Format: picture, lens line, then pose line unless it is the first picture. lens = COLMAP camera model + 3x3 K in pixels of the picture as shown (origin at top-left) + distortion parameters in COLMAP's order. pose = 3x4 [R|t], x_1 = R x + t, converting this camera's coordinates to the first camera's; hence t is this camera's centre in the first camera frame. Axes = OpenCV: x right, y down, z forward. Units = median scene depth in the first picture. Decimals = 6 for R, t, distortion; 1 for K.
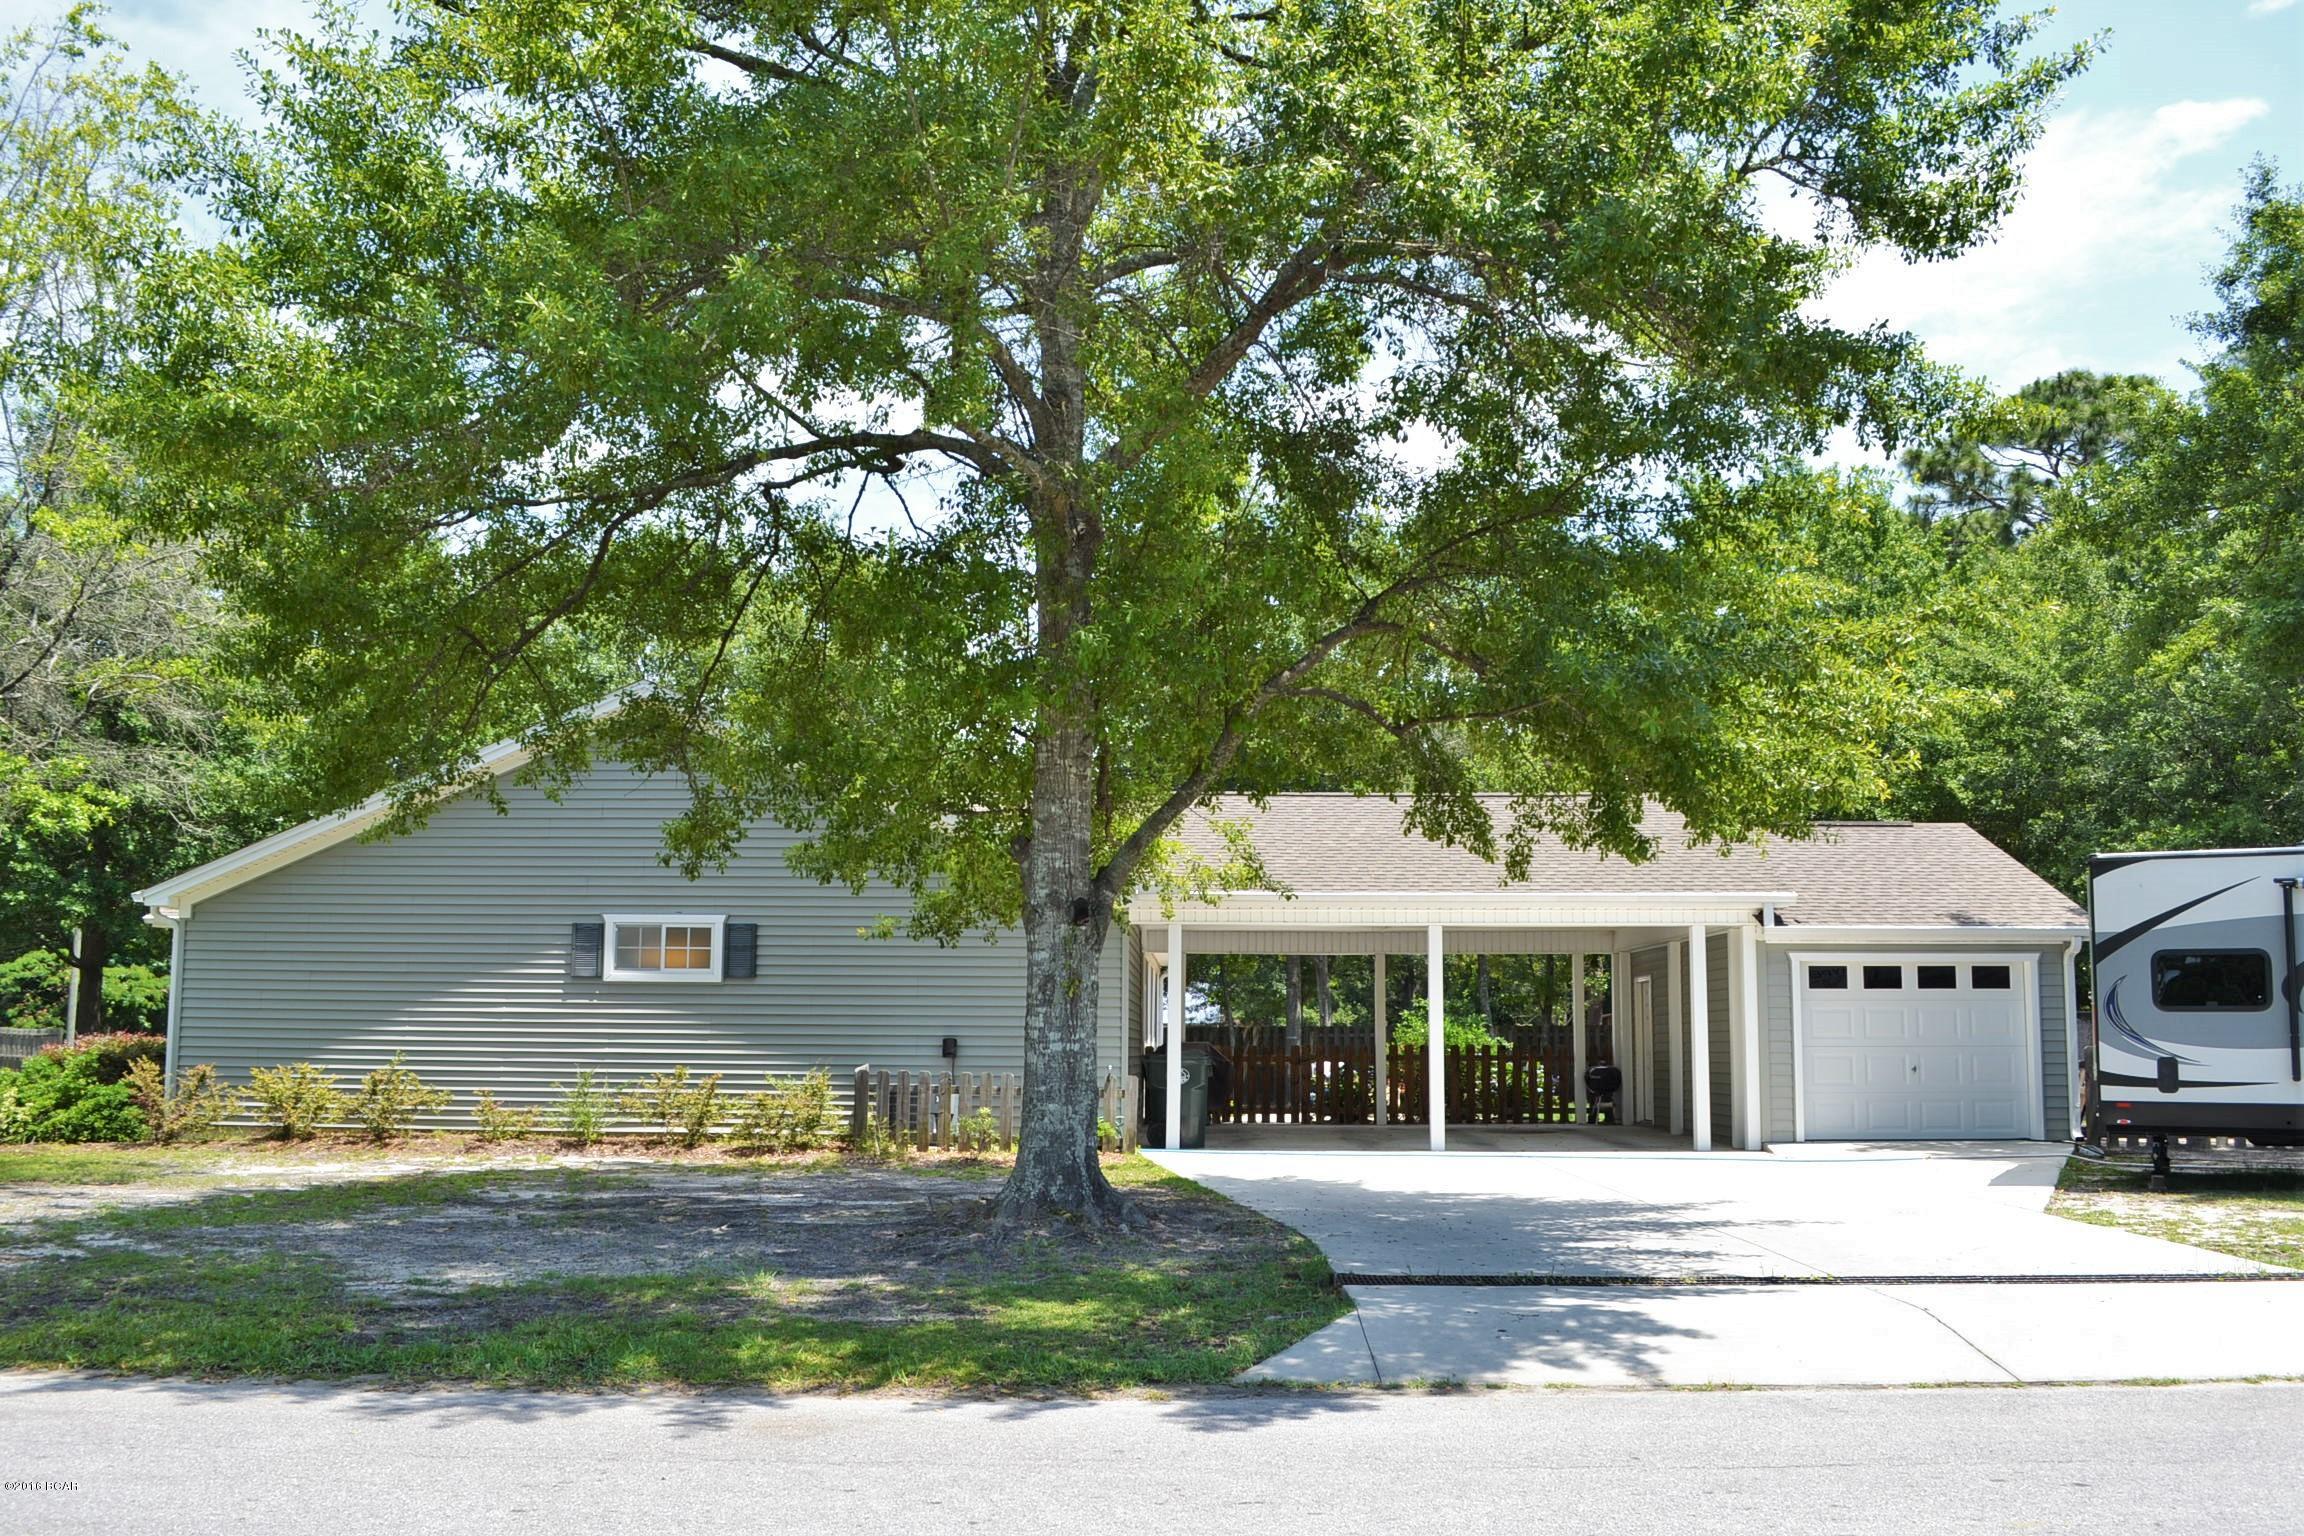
lens RADIAL K [[1853.0, 0, 1152.8], [0, 1853.0, 807.2], [0, 0, 1]] dist [-0.082768, 0.013277]
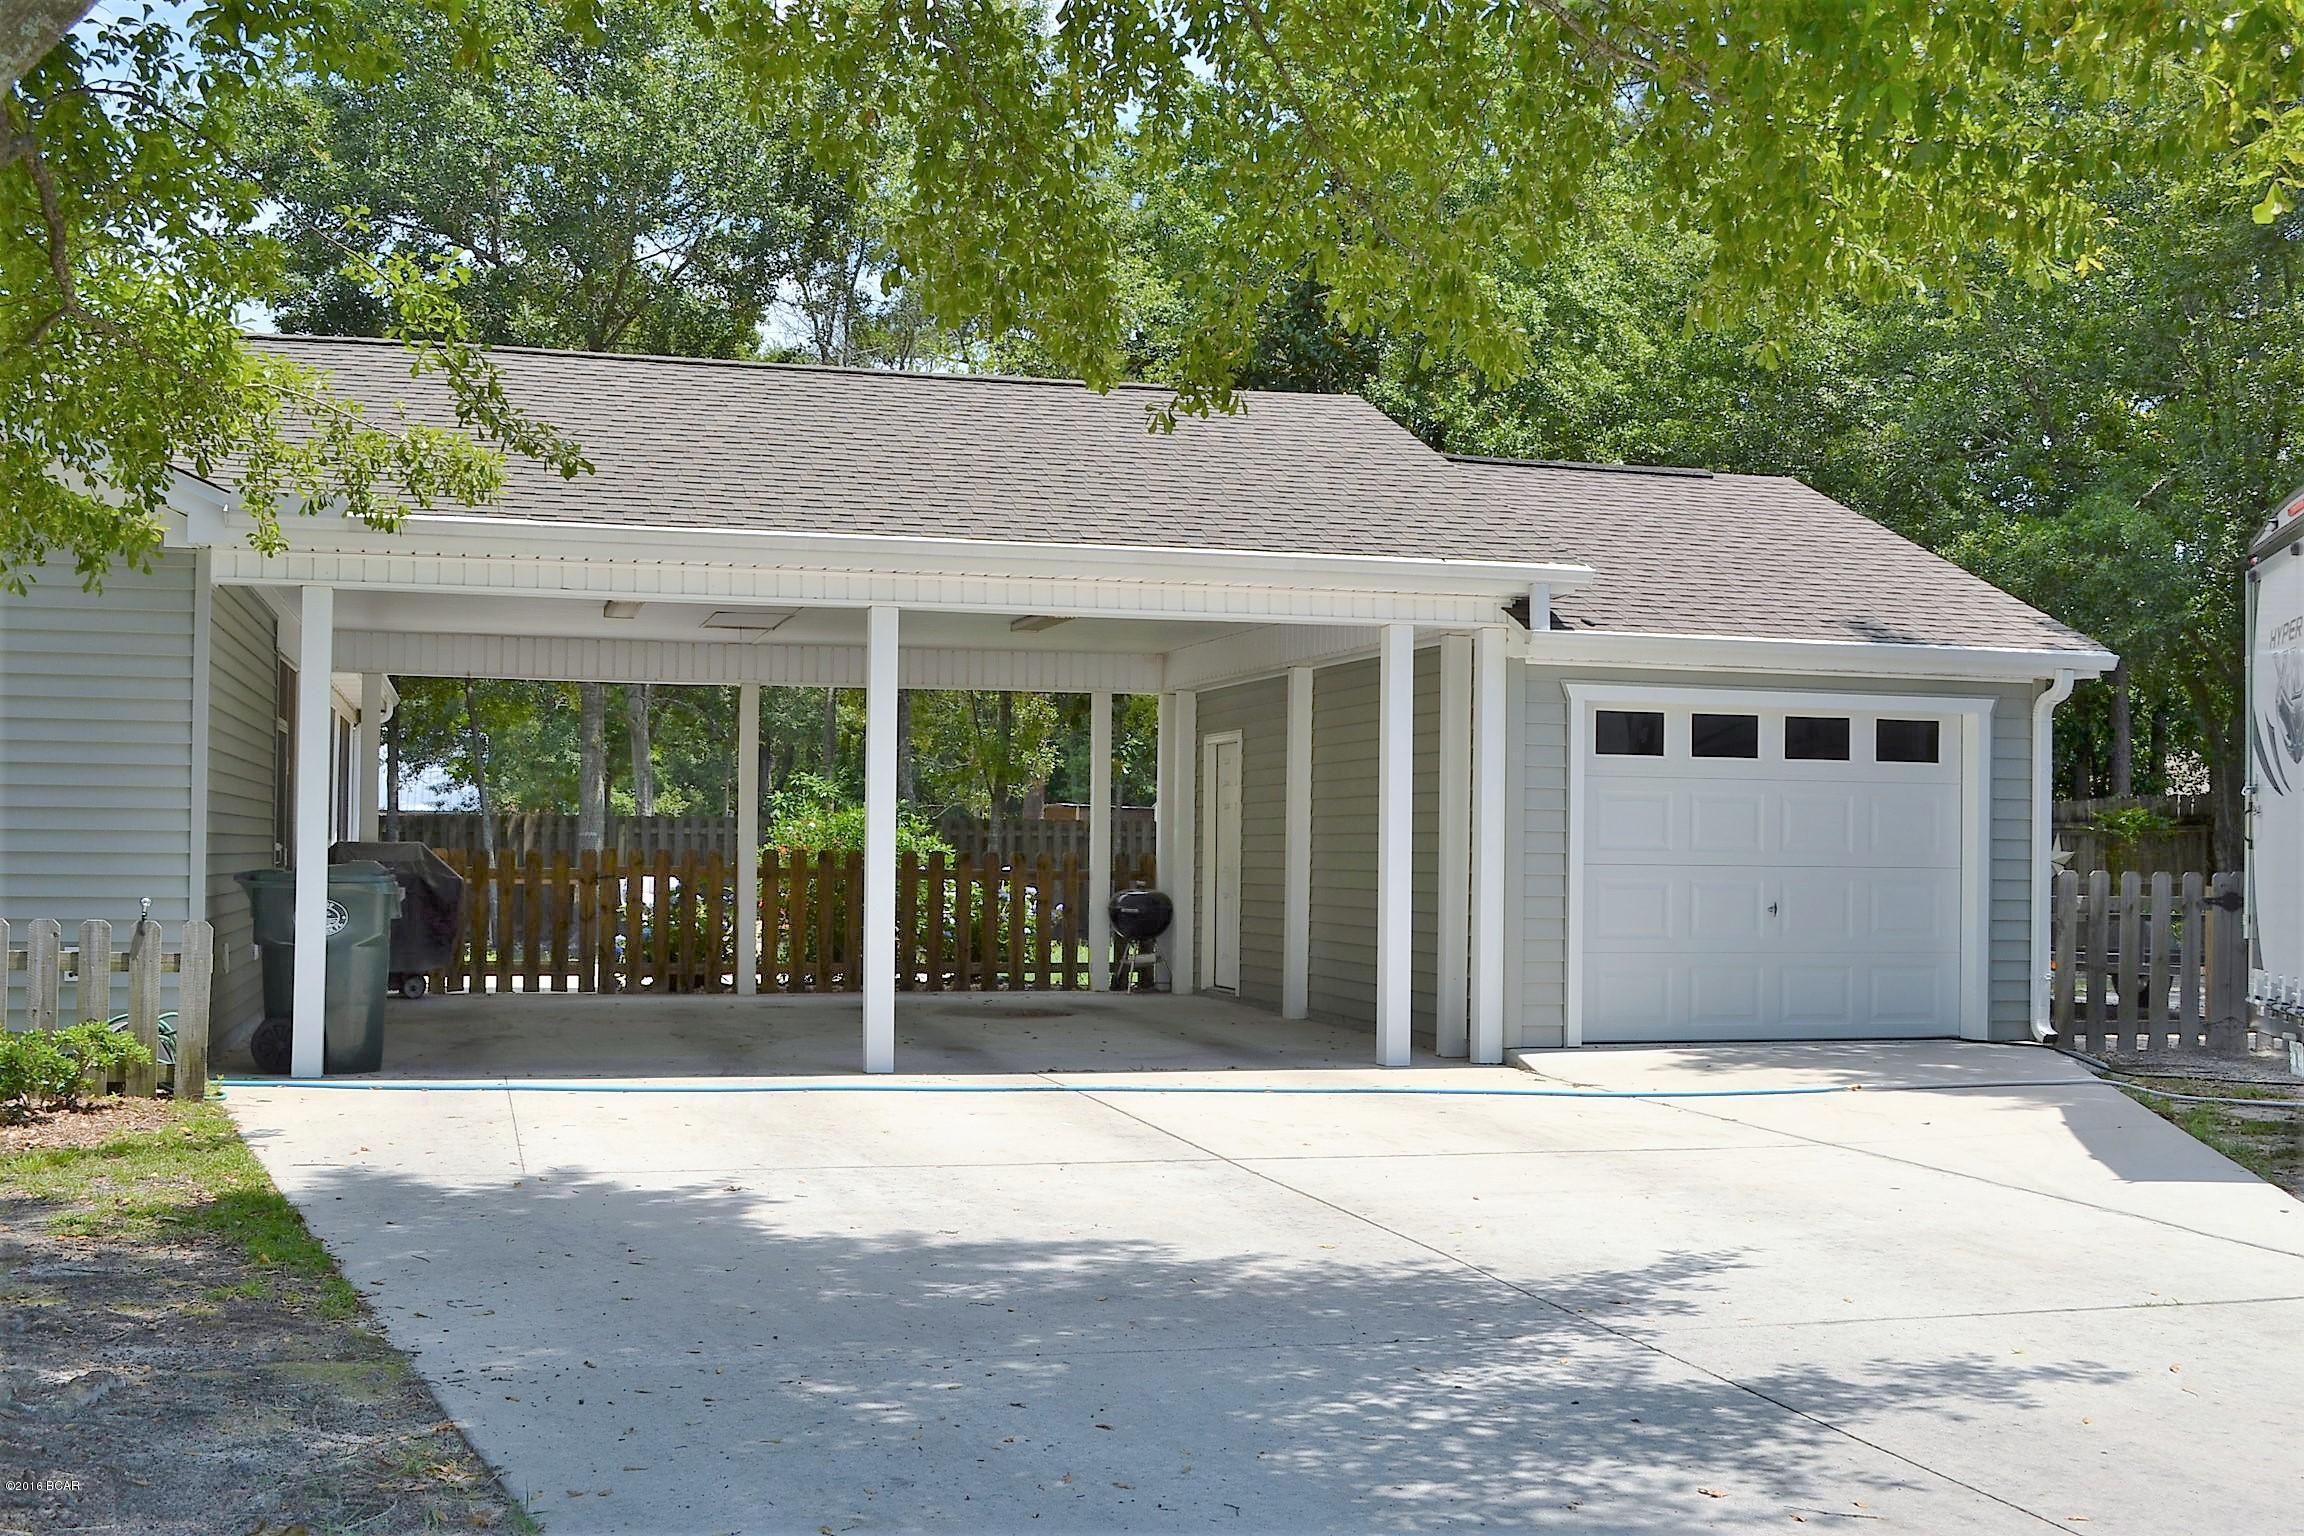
lens RADIAL K [[2447.0, 0, 1150.7], [0, 2447.0, 817.4], [0, 0, 1]] dist [-0.025908, -0.008466]
pose [[0.956081, 0.009200, 0.292958, 0.033074], [-0.043396, 0.992935, 0.110443, 0.044953], [-0.289872, -0.118306, 0.949725, 0.369031]]
